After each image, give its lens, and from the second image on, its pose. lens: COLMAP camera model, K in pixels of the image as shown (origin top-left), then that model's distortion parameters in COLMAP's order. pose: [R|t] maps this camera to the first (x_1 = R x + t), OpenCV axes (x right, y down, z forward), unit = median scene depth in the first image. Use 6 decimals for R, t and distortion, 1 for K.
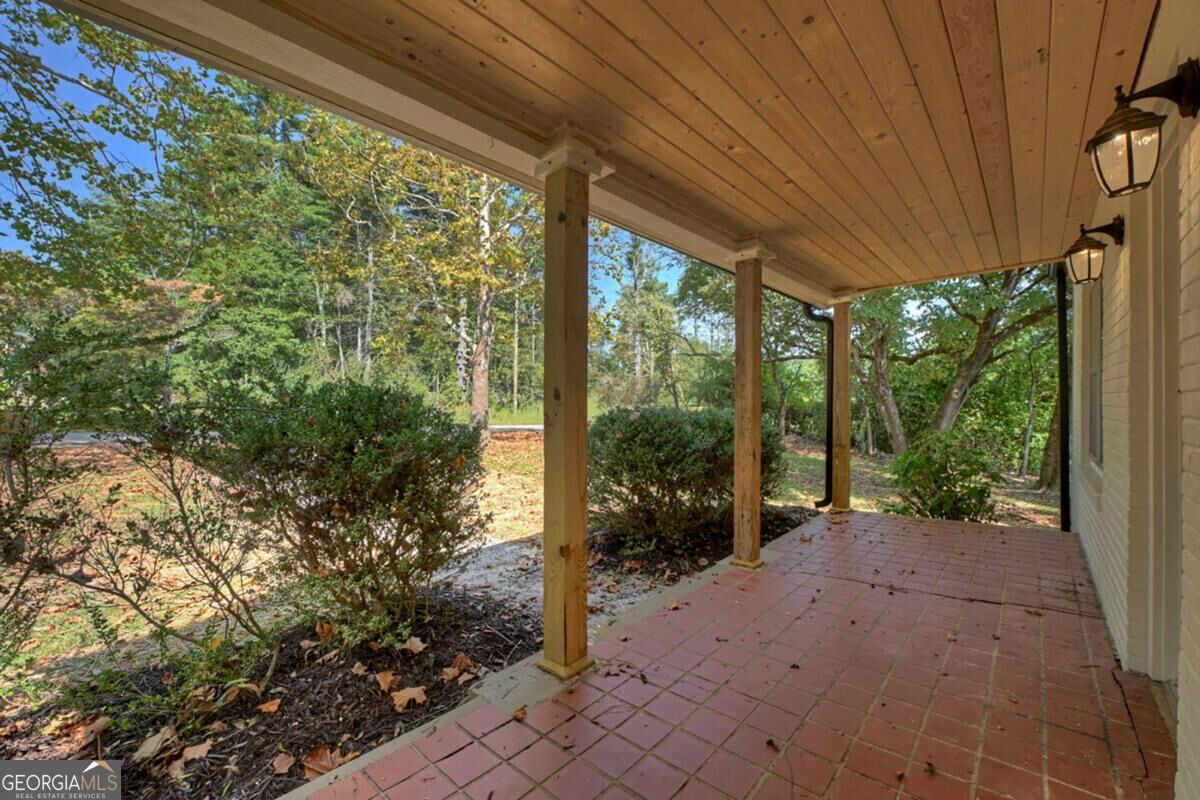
lens RADIAL K [[498.9, 0, 606.6], [0, 498.9, 402.4], [0, 0, 1]] dist [-0.001928, -0.000121]
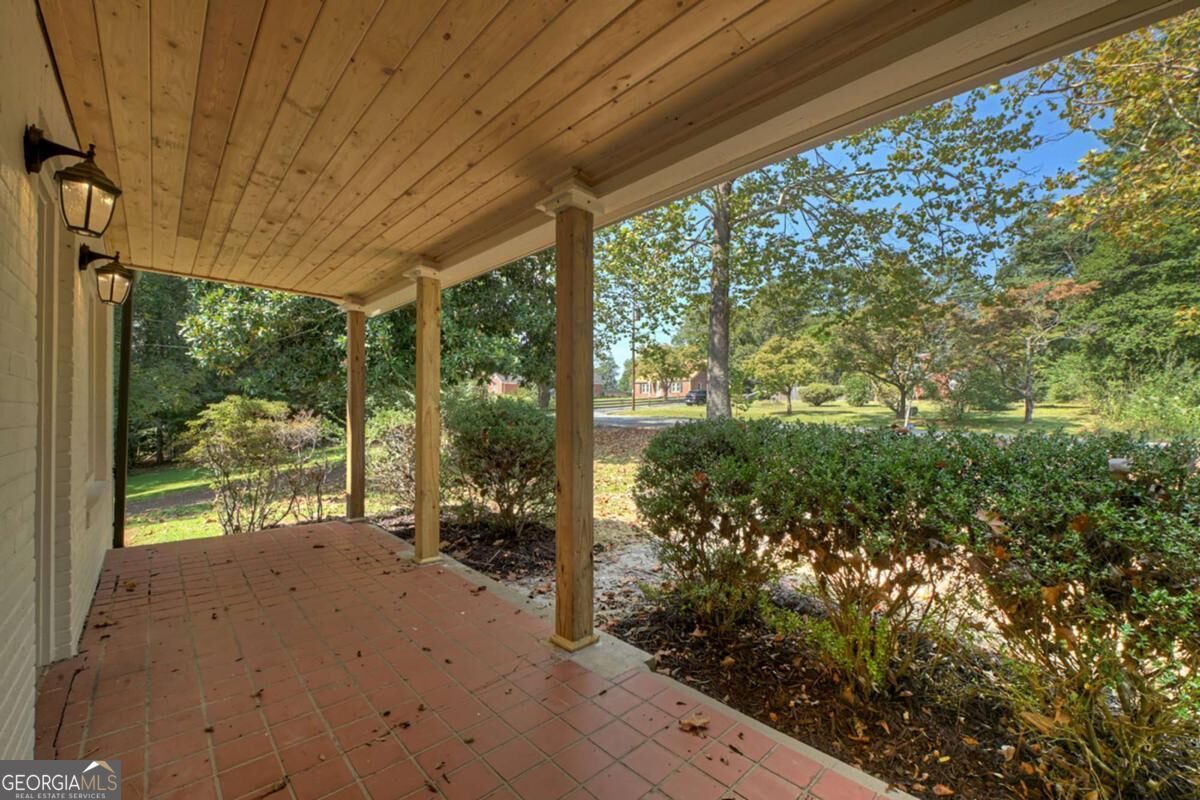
lens RADIAL K [[498.9, 0, 606.5], [0, 498.9, 400.8], [0, 0, 1]] dist [-0.001928, -0.000121]
pose [[-0.107650, -0.005801, -0.994172, 0.188376], [-0.002310, 0.999982, -0.005585, -0.002549], [0.994186, 0.001695, -0.107661, 0.215078]]
